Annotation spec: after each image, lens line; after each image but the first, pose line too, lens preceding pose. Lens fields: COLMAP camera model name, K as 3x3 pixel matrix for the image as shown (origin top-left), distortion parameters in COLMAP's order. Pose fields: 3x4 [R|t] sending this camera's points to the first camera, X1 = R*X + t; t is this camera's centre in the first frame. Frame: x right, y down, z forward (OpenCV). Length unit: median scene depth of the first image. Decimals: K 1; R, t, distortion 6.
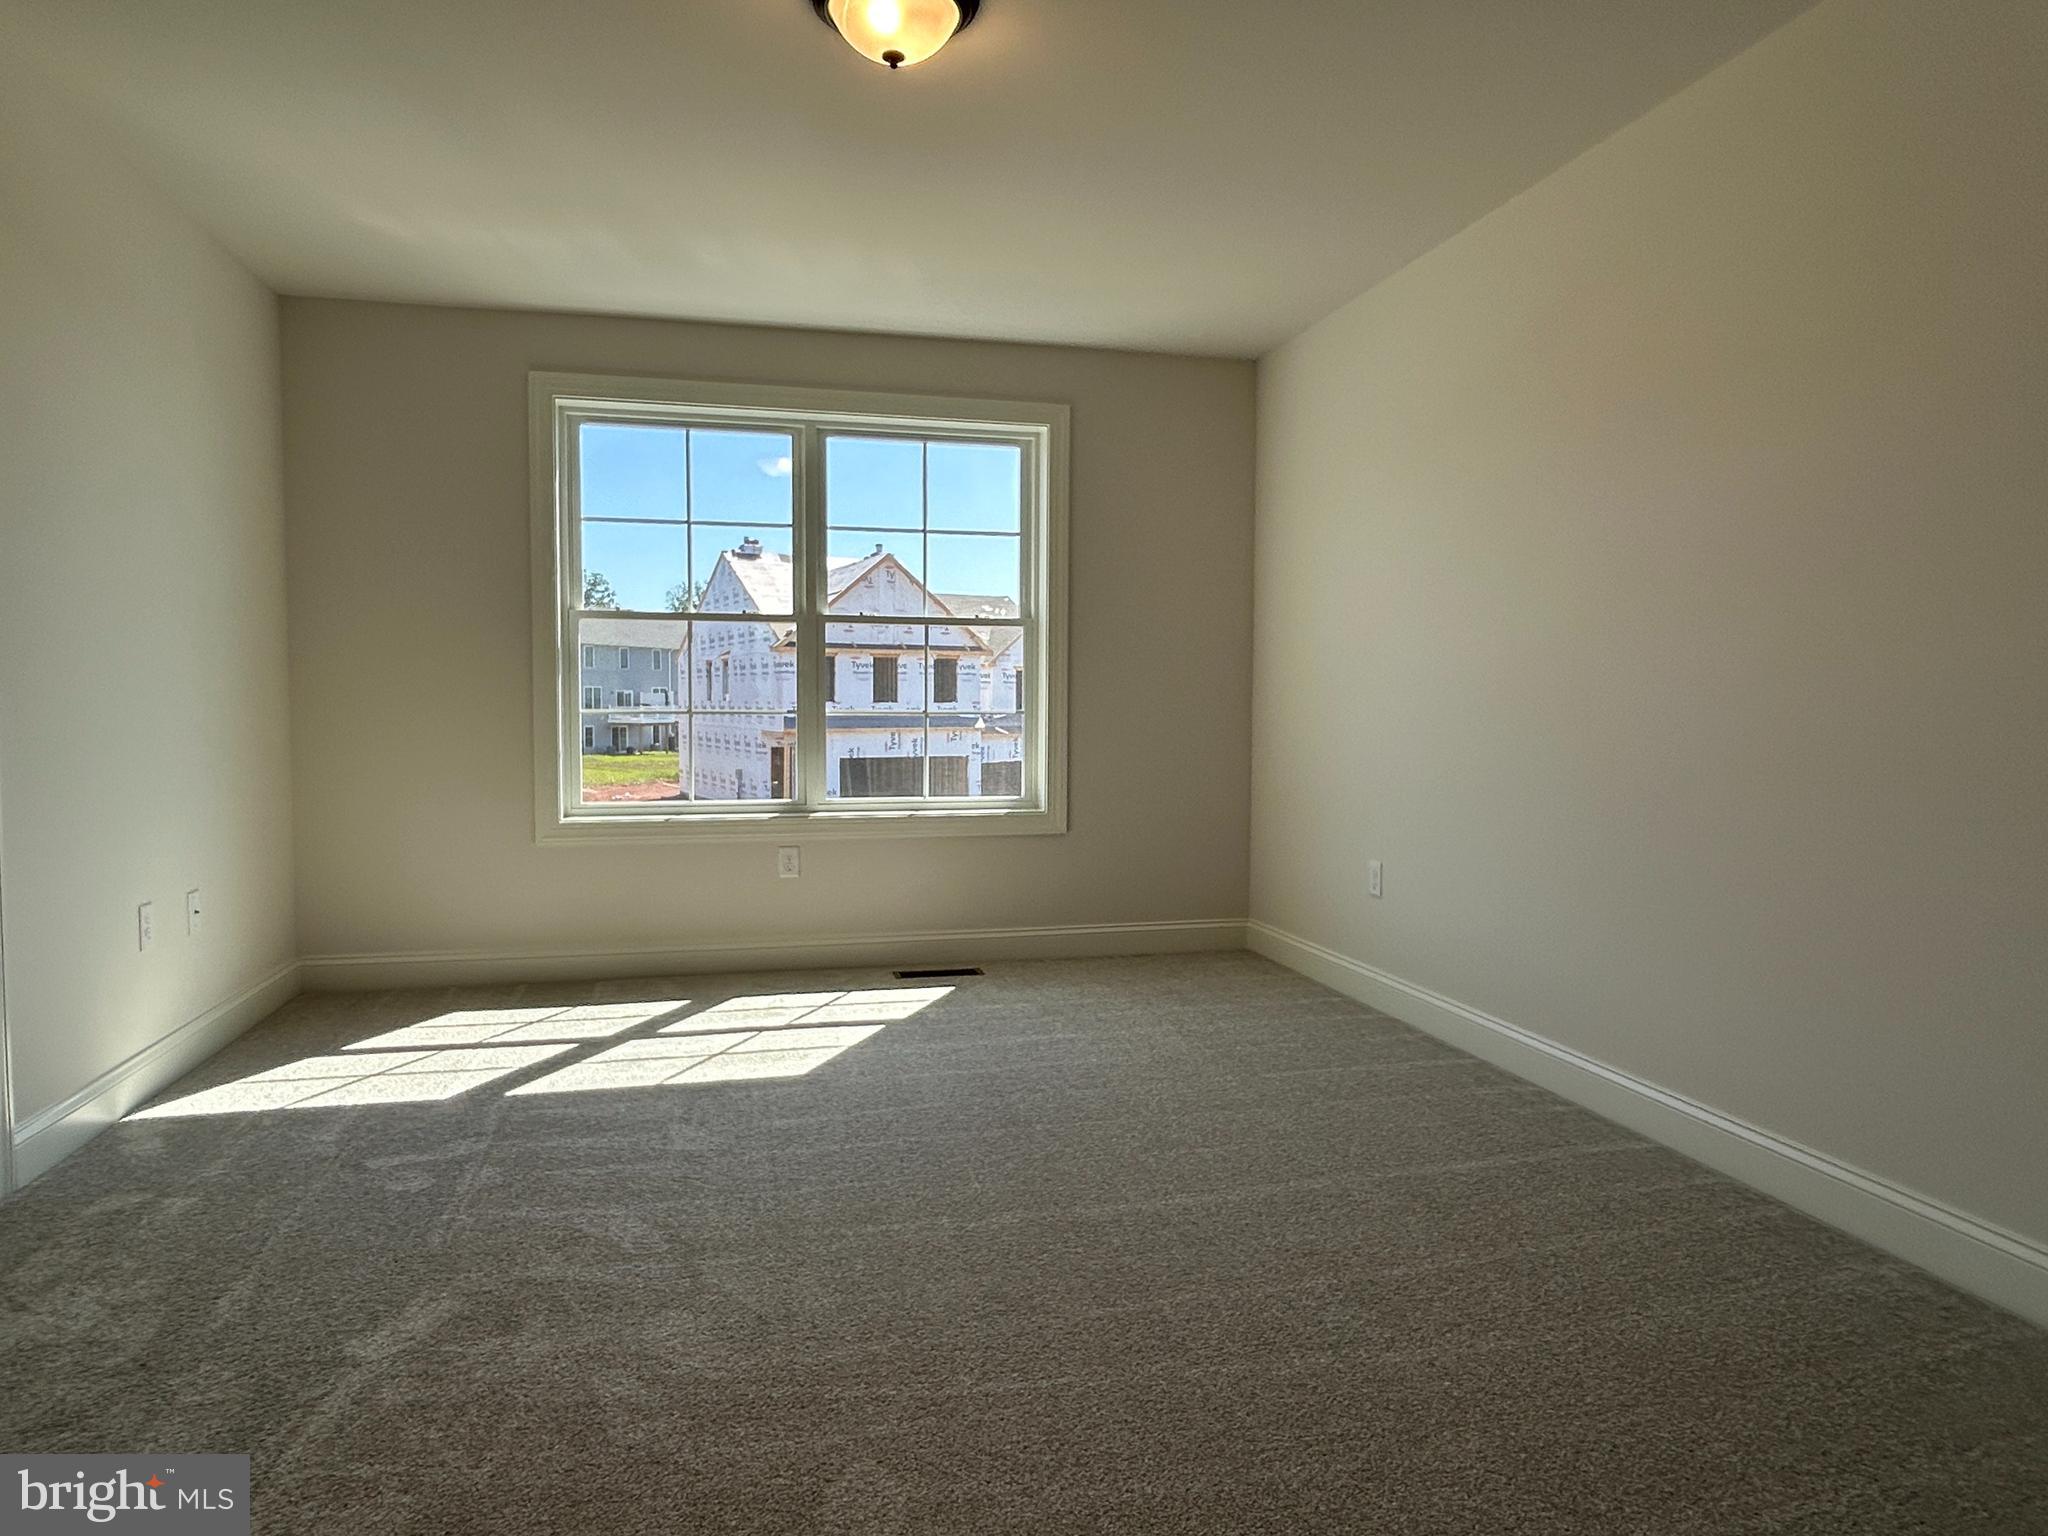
lens RADIAL K [[1233.9, 0, 1025.0], [0, 1233.9, 774.1], [0, 0, 1]] dist [0.000886, -0.000847]
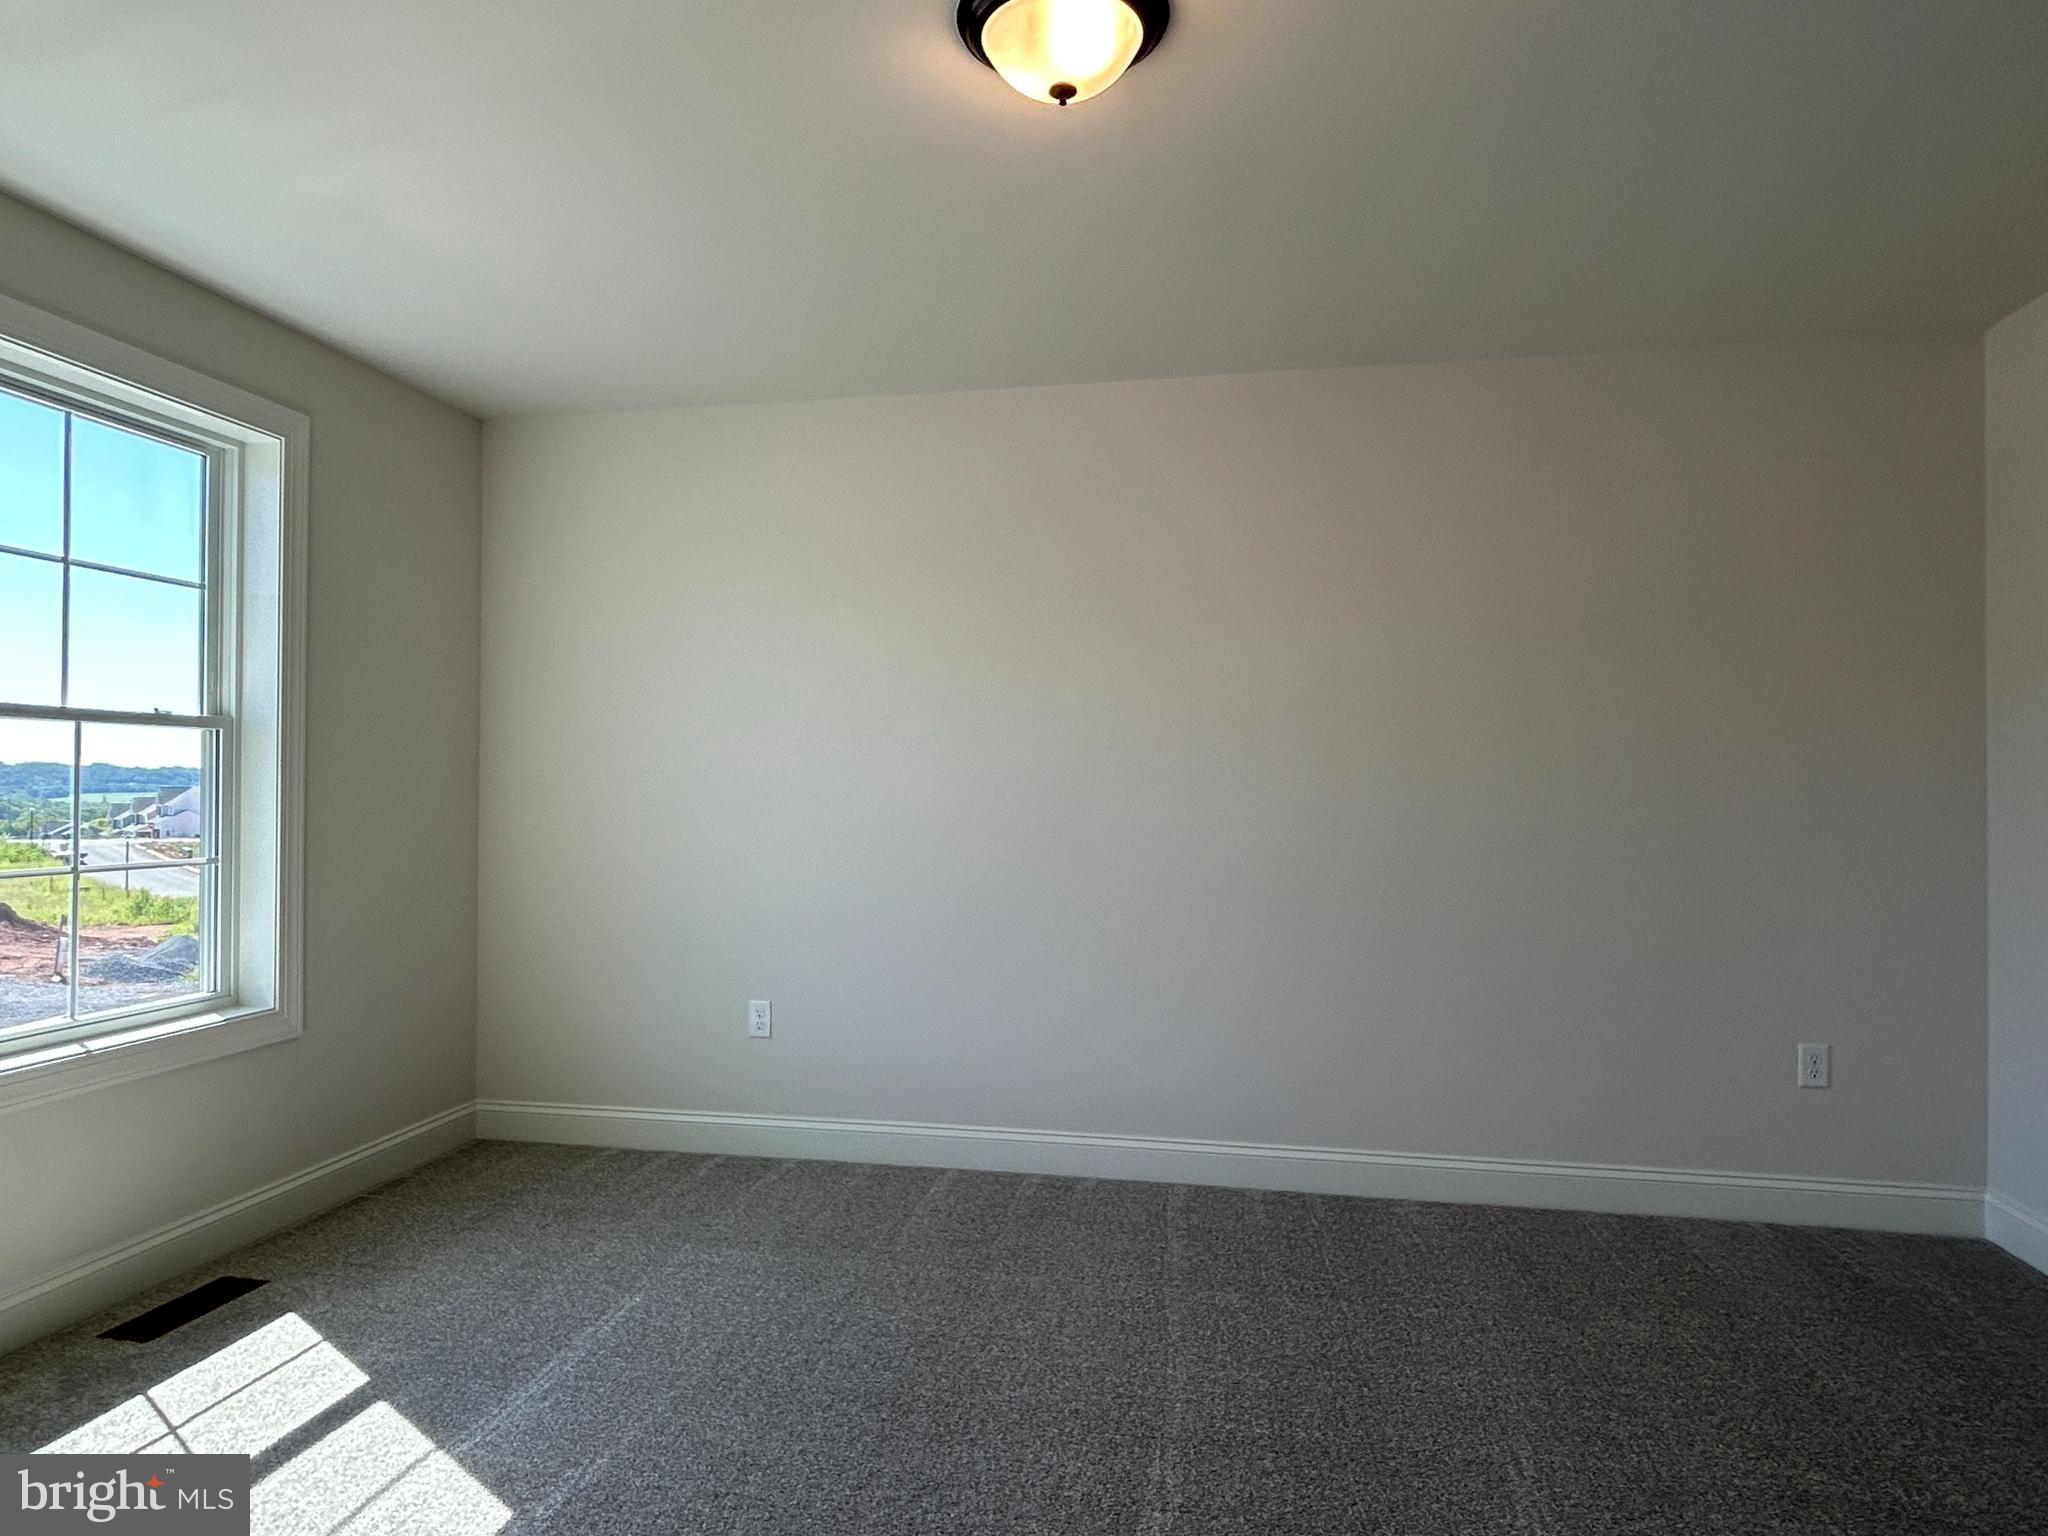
lens RADIAL K [[1233.9, 0, 1020.7], [0, 1233.9, 766.2], [0, 0, 1]] dist [0.000886, -0.000847]
pose [[0.424901, 0.012829, 0.905149, -0.424796], [0.054857, 0.997697, -0.039892, -0.052092], [-0.903576, 0.066604, 0.423218, 0.351687]]
